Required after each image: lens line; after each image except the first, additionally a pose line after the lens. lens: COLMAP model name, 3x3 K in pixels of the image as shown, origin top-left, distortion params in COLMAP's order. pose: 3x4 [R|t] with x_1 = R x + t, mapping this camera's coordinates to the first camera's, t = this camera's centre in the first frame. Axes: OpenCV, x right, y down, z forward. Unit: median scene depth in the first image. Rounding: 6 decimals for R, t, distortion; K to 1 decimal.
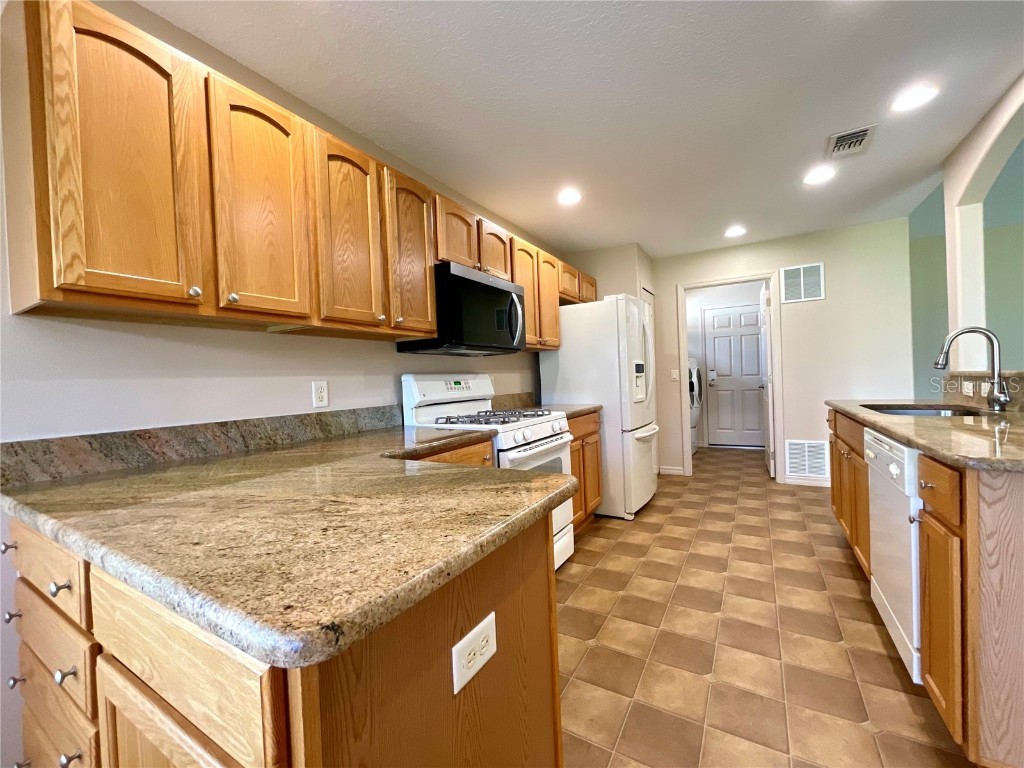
lens RADIAL K [[415.7, 0, 514.8], [0, 415.7, 384.7], [0, 0, 1]] dist [-0.001954, 0.000063]
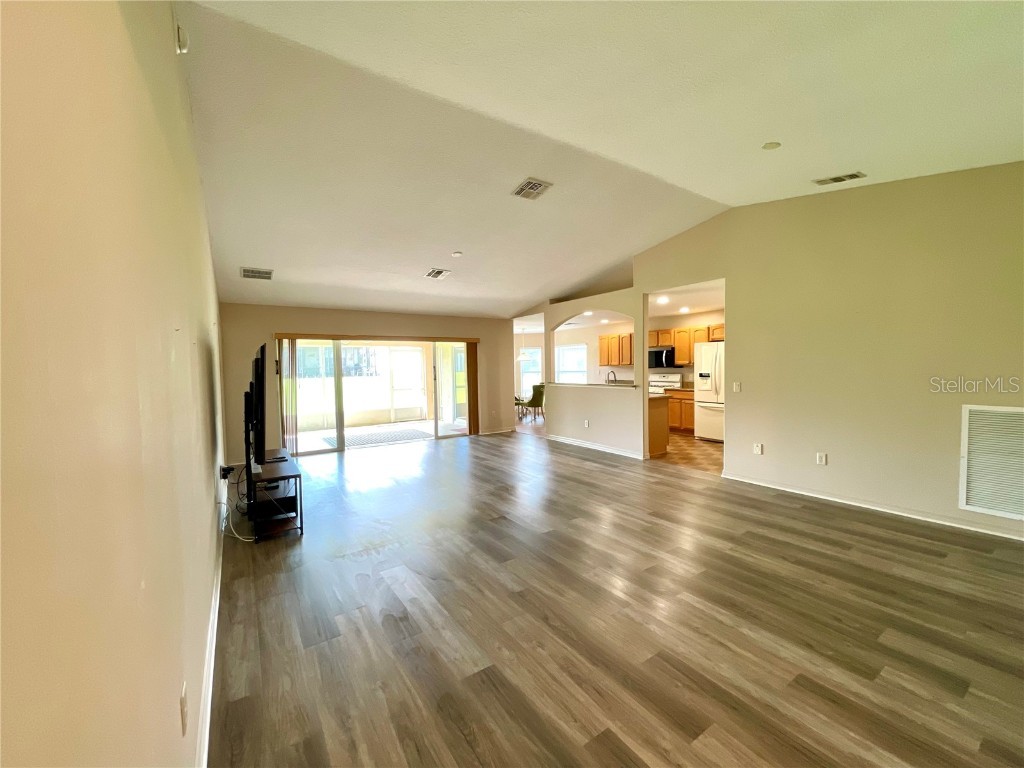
lens RADIAL K [[415.7, 0, 512.9], [0, 415.7, 383.6], [0, 0, 1]] dist [-0.001954, 0.000063]
pose [[-0.435050, 0.080731, -0.896780, 3.429801], [0.019977, 0.996593, 0.080025, -0.240930], [0.900185, 0.016900, -0.435181, 1.321785]]
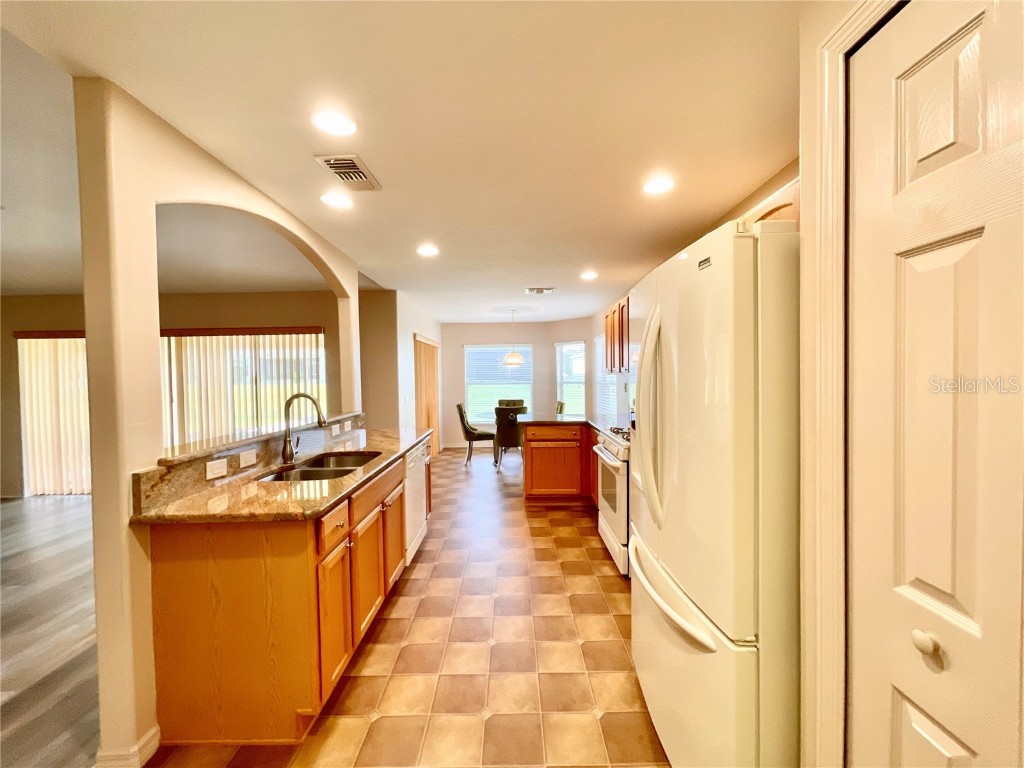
lens RADIAL K [[415.7, 0, 511.3], [0, 415.7, 384.6], [0, 0, 1]] dist [-0.001954, 0.000063]
pose [[-0.863023, 0.065237, -0.500935, 0.869046], [0.042713, 0.997499, 0.056318, -0.152948], [0.503356, 0.027208, -0.863651, 1.724663]]
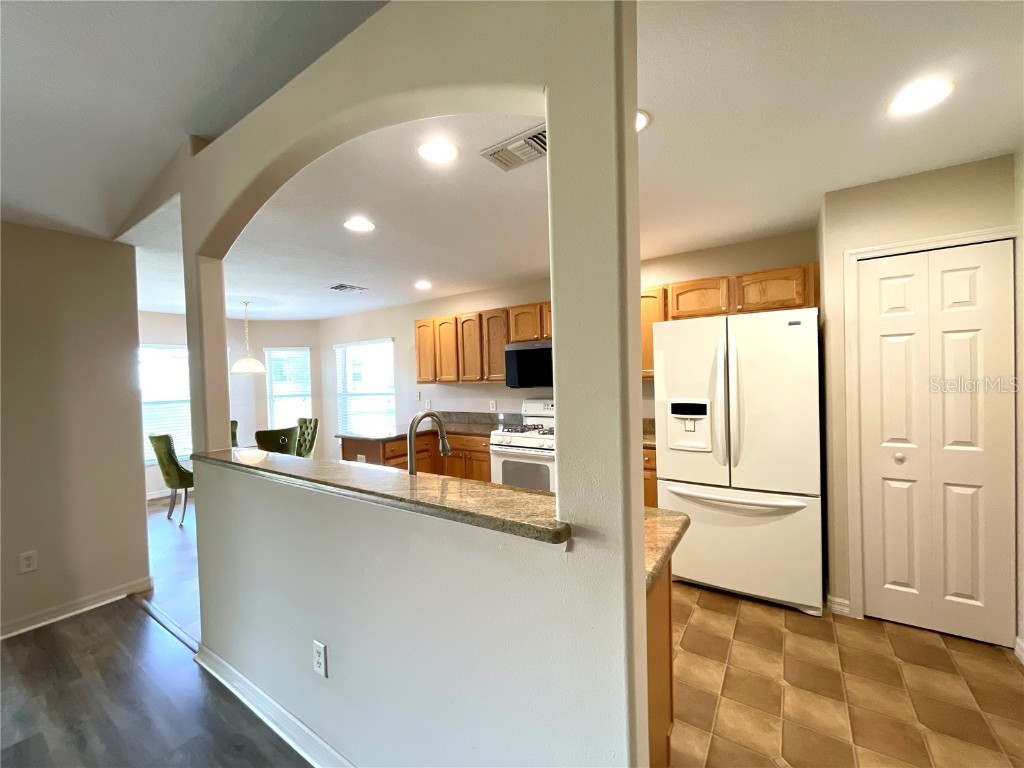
lens RADIAL K [[415.7, 0, 515.3], [0, 415.7, 384.9], [0, 0, 1]] dist [-0.001954, 0.000063]
pose [[-0.058950, 0.063108, -0.996264, 1.404643], [0.017895, 0.997906, 0.062153, -0.178136], [0.998101, -0.014164, -0.059956, 0.906964]]
